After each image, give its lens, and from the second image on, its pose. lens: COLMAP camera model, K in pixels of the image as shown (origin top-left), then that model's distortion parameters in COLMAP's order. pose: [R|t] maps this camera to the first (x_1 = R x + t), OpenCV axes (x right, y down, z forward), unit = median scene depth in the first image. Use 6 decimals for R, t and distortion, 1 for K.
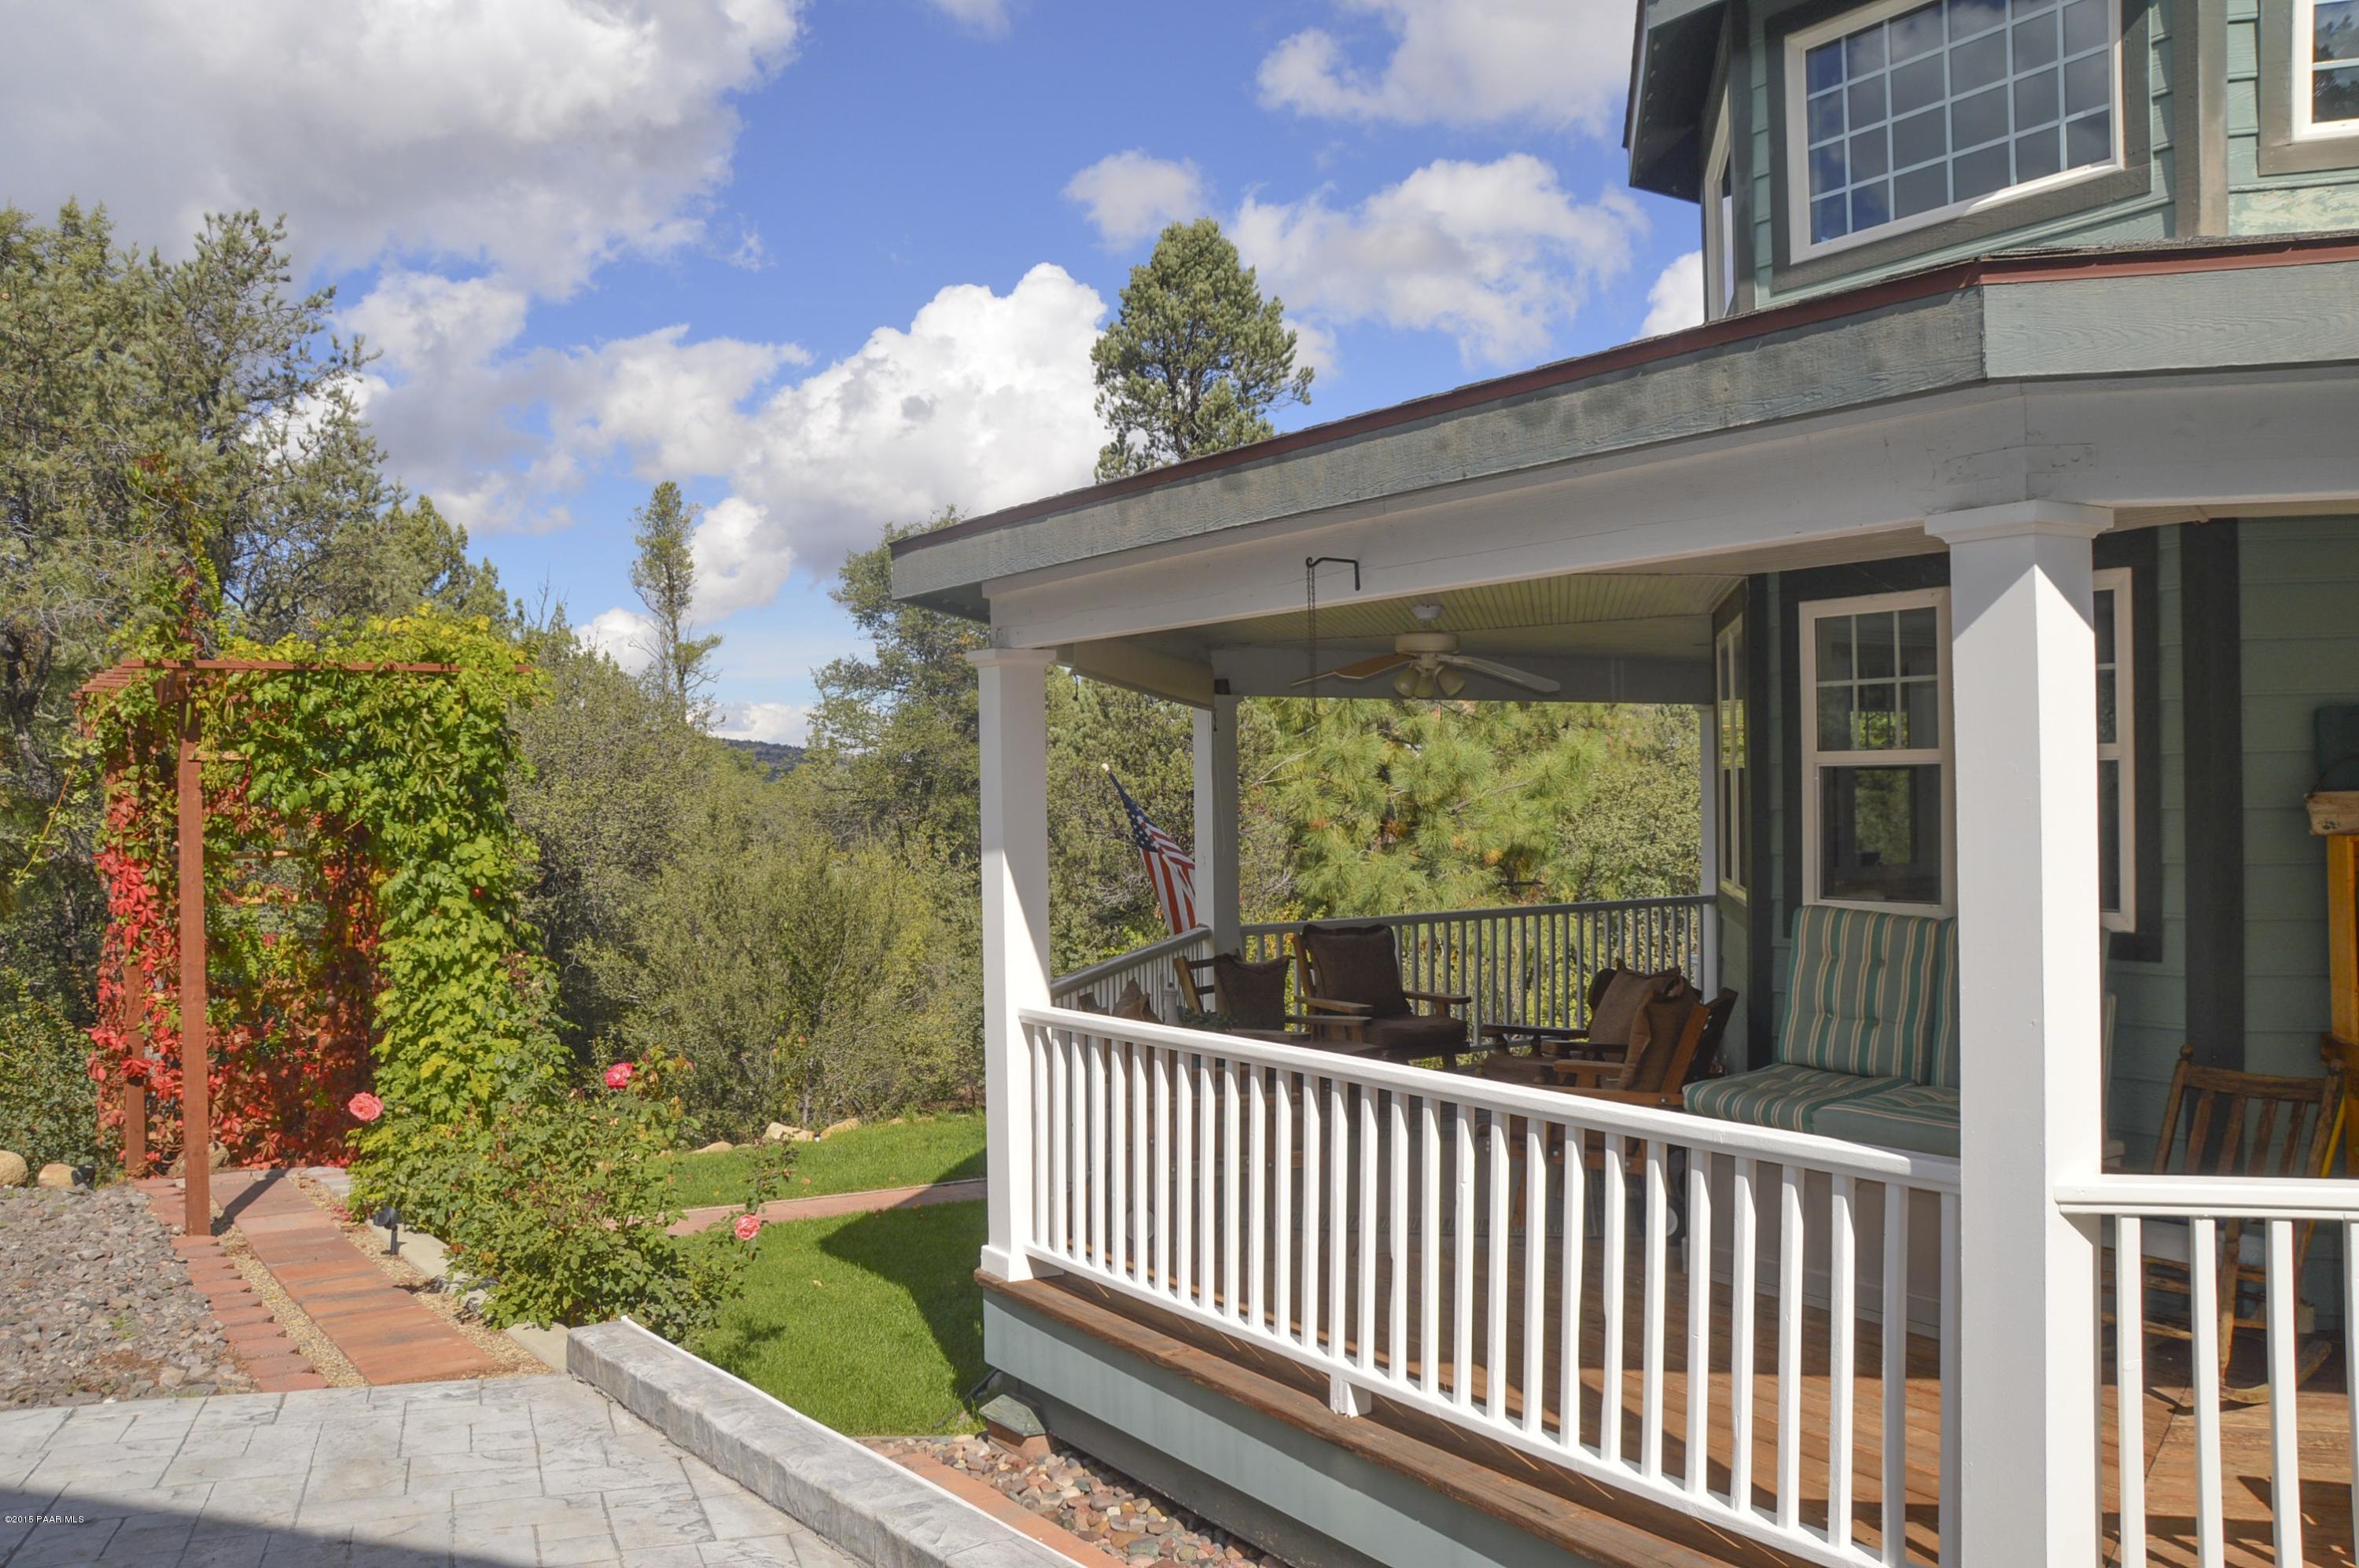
lens RADIAL K [[1967.3, 0, 1179.5], [0, 1967.3, 784.0], [0, 0, 1]] dist [-0.050003, 0.012509]
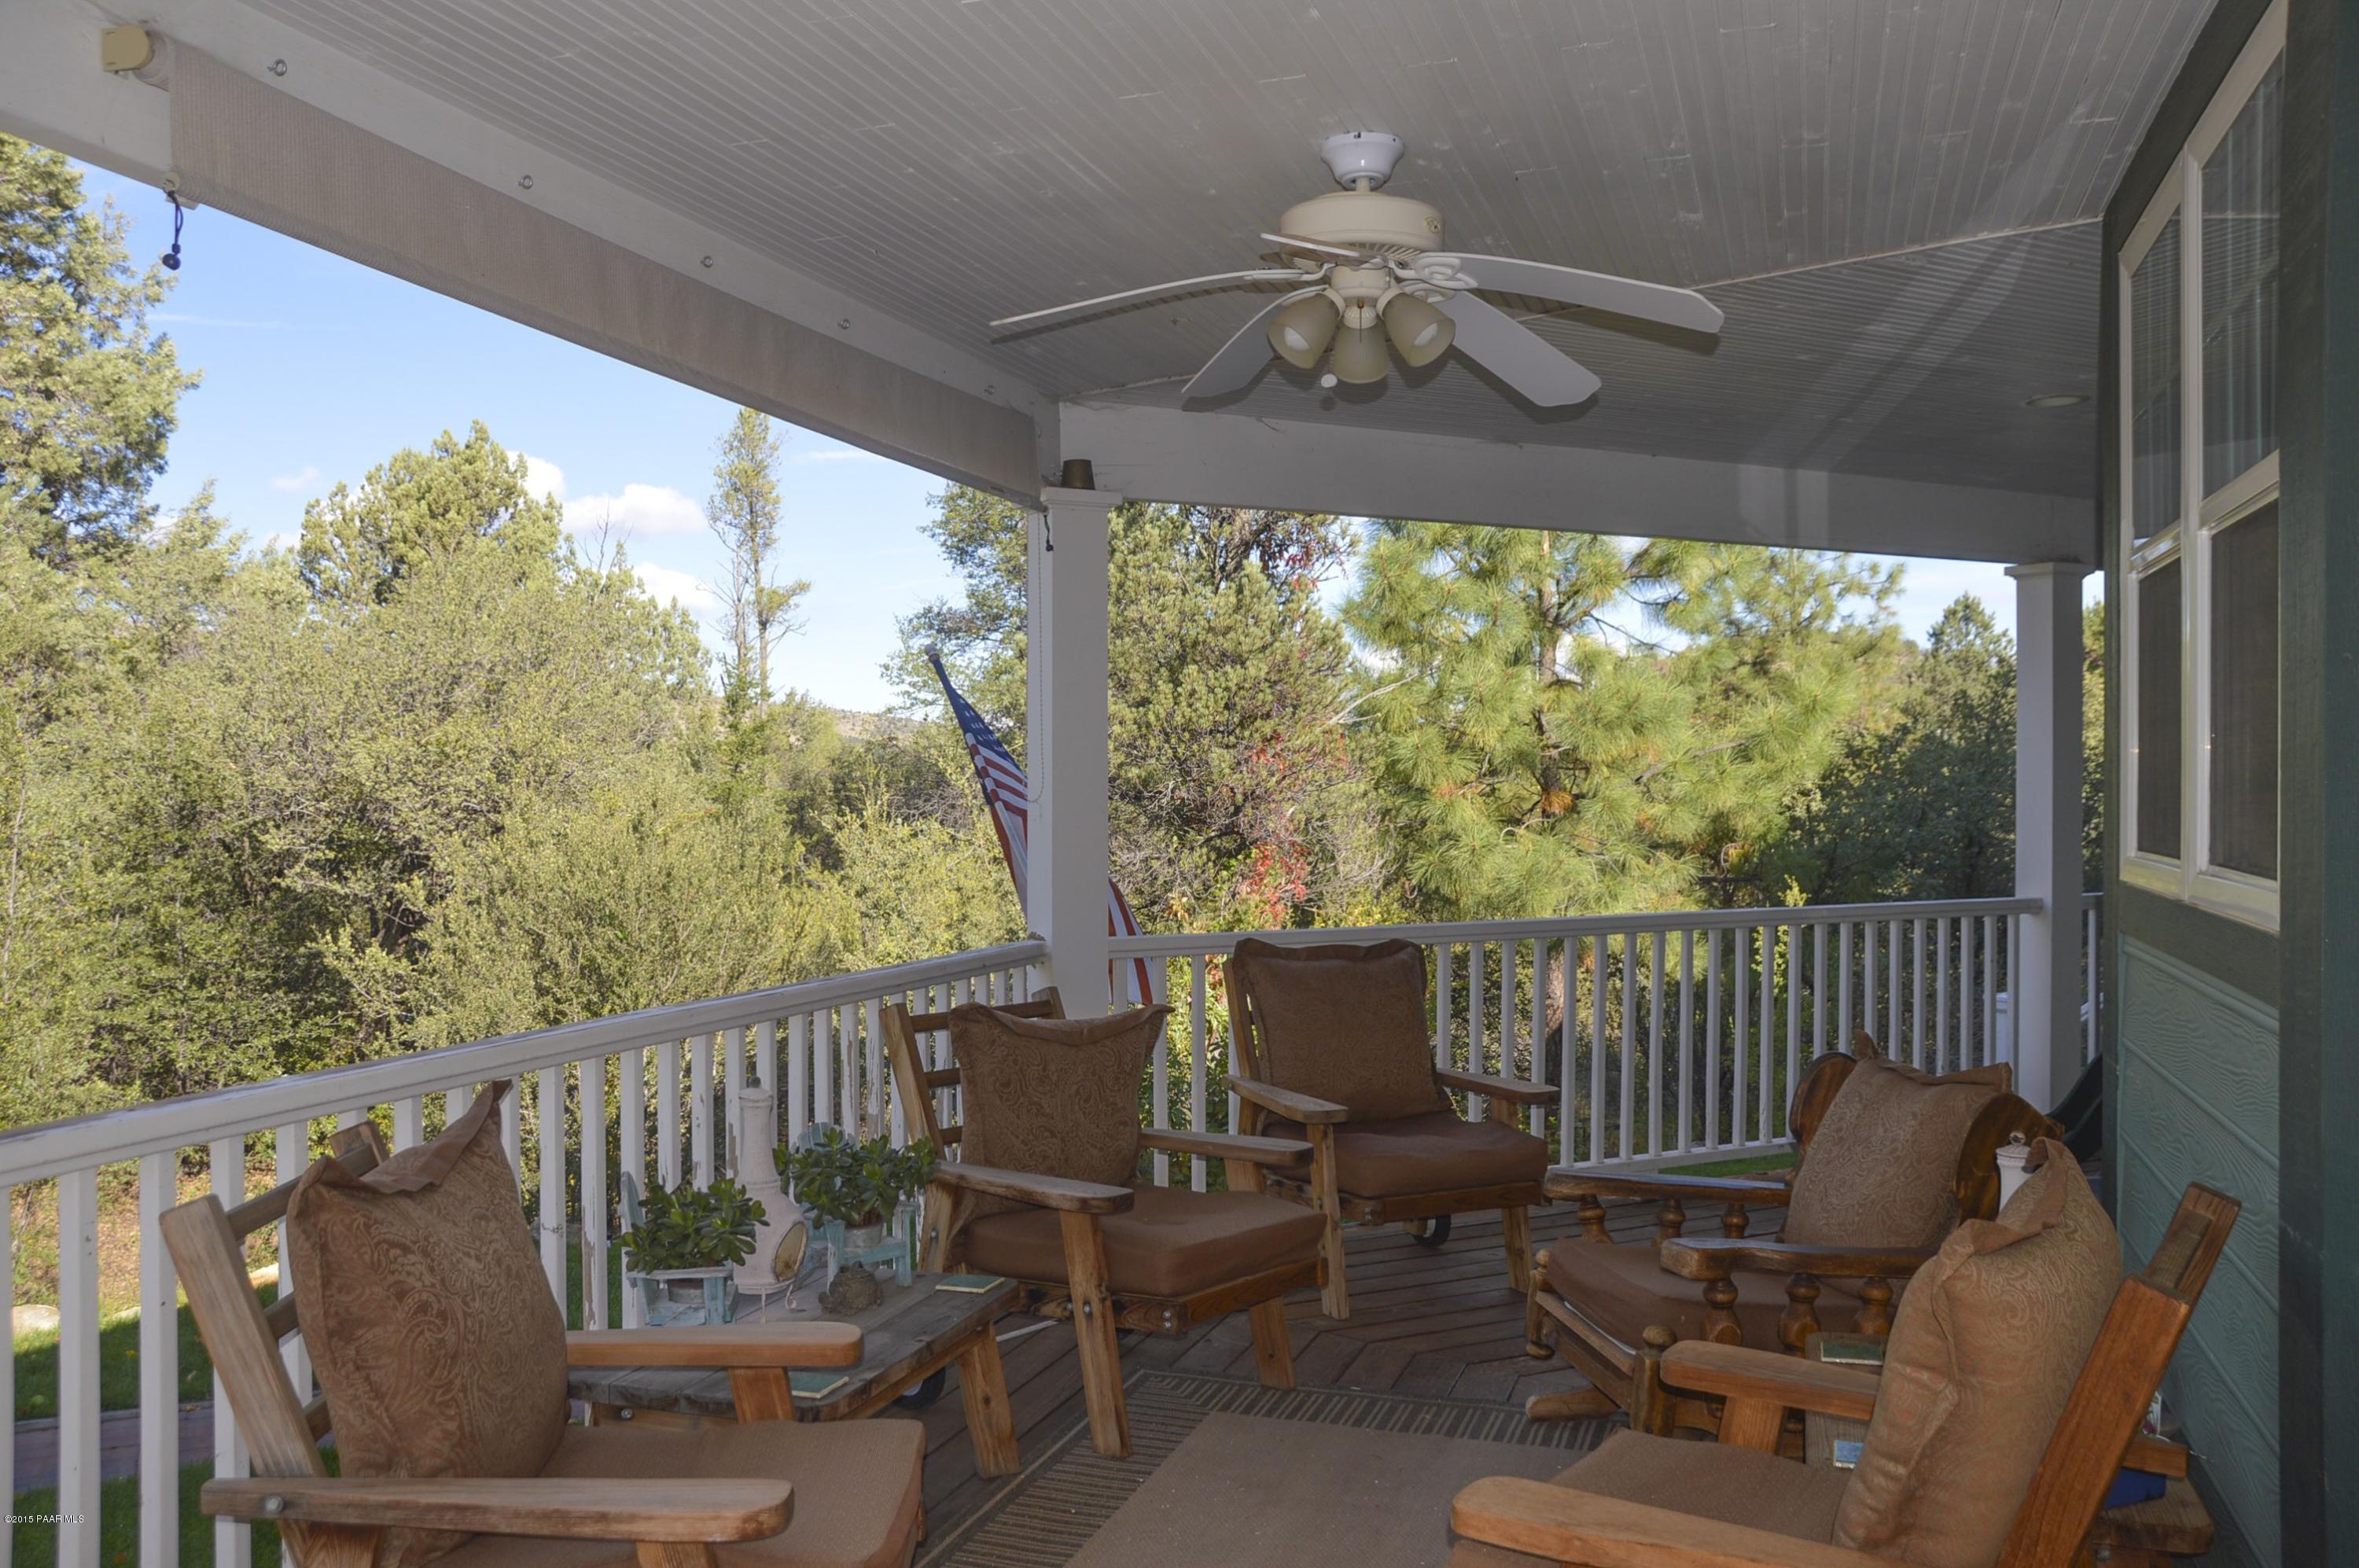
lens RADIAL K [[1967.3, 0, 1179.5], [0, 1967.3, 784.0], [0, 0, 1]] dist [-0.050003, 0.012509]
pose [[0.992445, 0.012200, -0.122085, 0.038399], [-0.011863, 0.999924, 0.003485, 0.010070], [0.122118, -0.002010, 0.992514, 0.169902]]
